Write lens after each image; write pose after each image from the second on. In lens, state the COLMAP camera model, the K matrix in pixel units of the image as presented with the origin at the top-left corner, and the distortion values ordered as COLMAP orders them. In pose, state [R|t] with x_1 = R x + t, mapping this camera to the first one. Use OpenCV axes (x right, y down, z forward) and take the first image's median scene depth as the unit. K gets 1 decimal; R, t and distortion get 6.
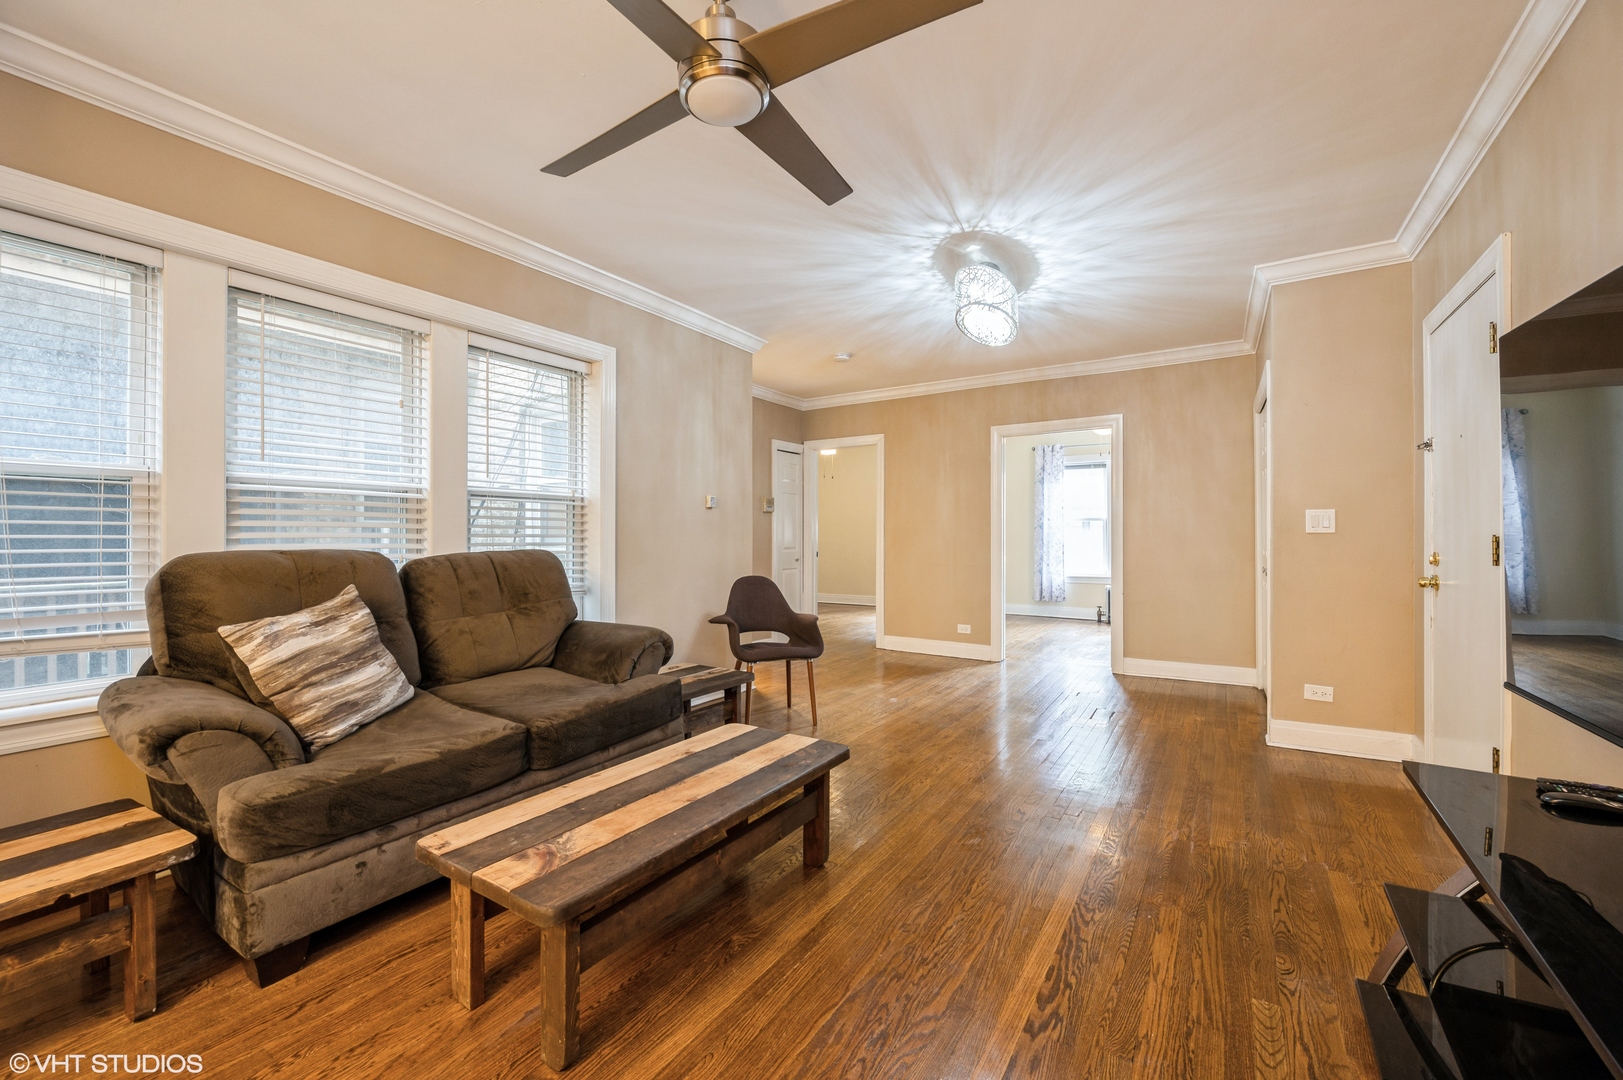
lens RADIAL K [[651.5, 0, 812.9], [0, 651.5, 534.5], [0, 0, 1]] dist [-0.009944, -0.000049]
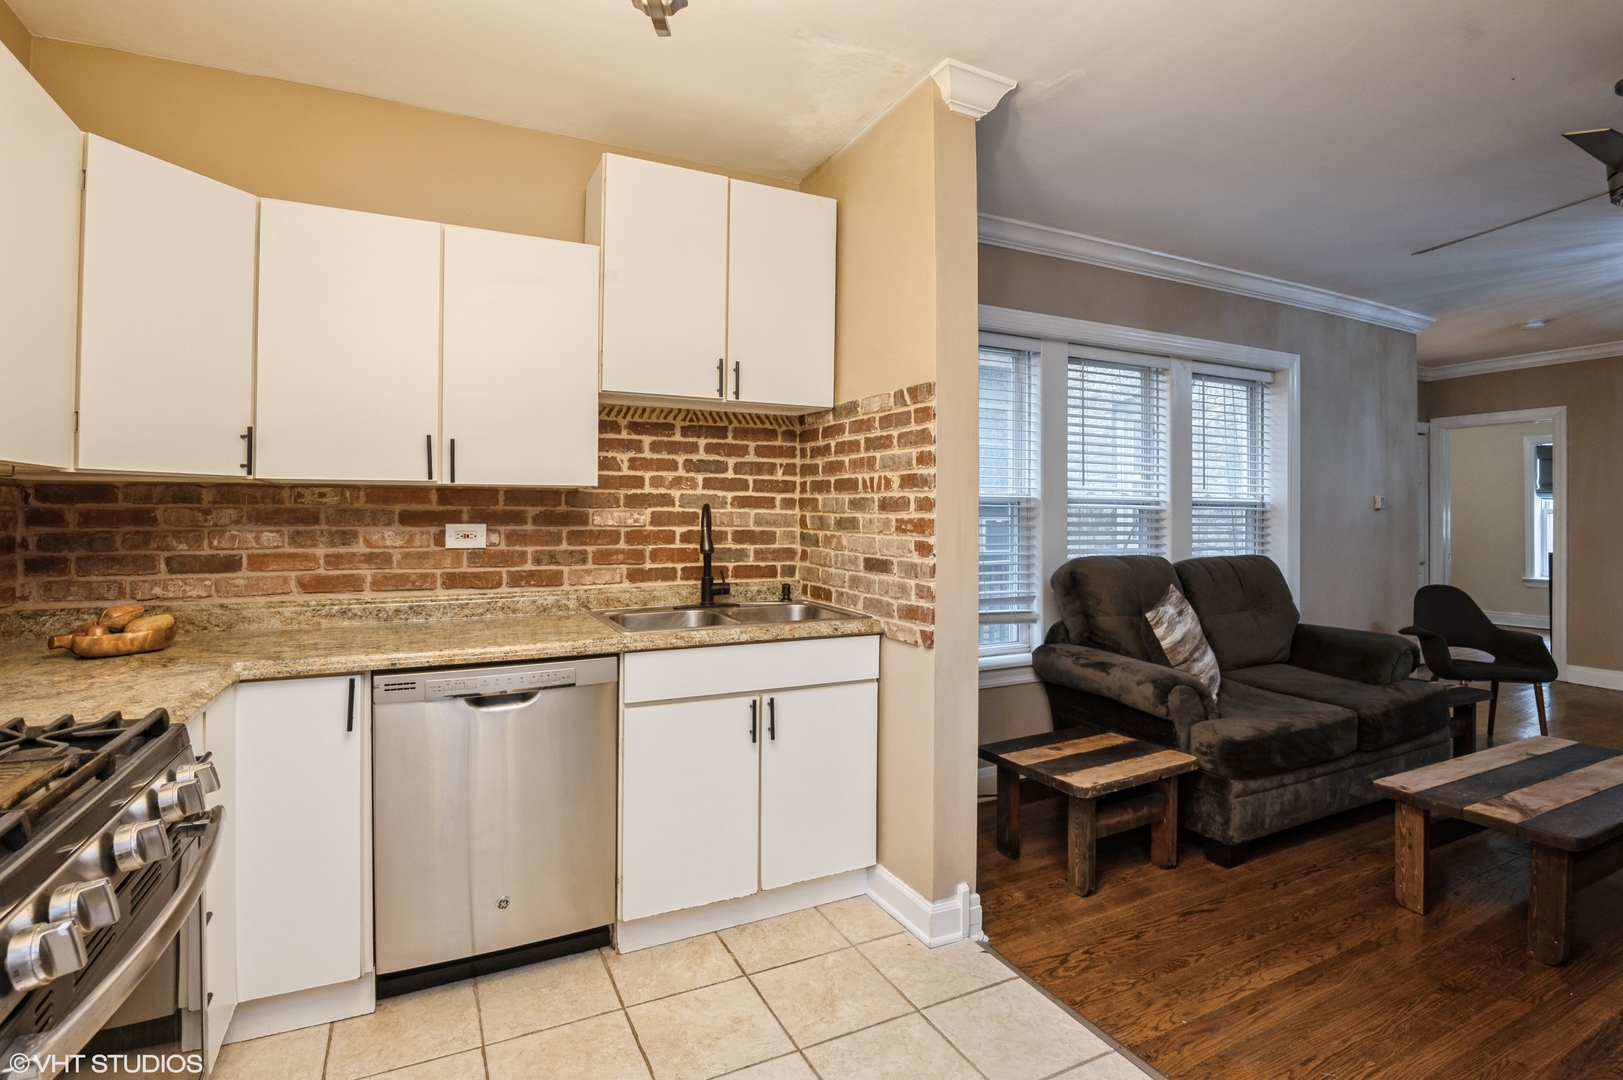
lens RADIAL K [[780.2, 0, 810.3], [0, 780.2, 510.0], [0, 0, 1]] dist [-0.033474, 0.000116]
pose [[0.854196, -0.001822, -0.519948, -0.414656], [-0.003439, 0.999952, -0.009155, -0.039980], [0.519940, 0.009608, 0.854149, -0.514594]]
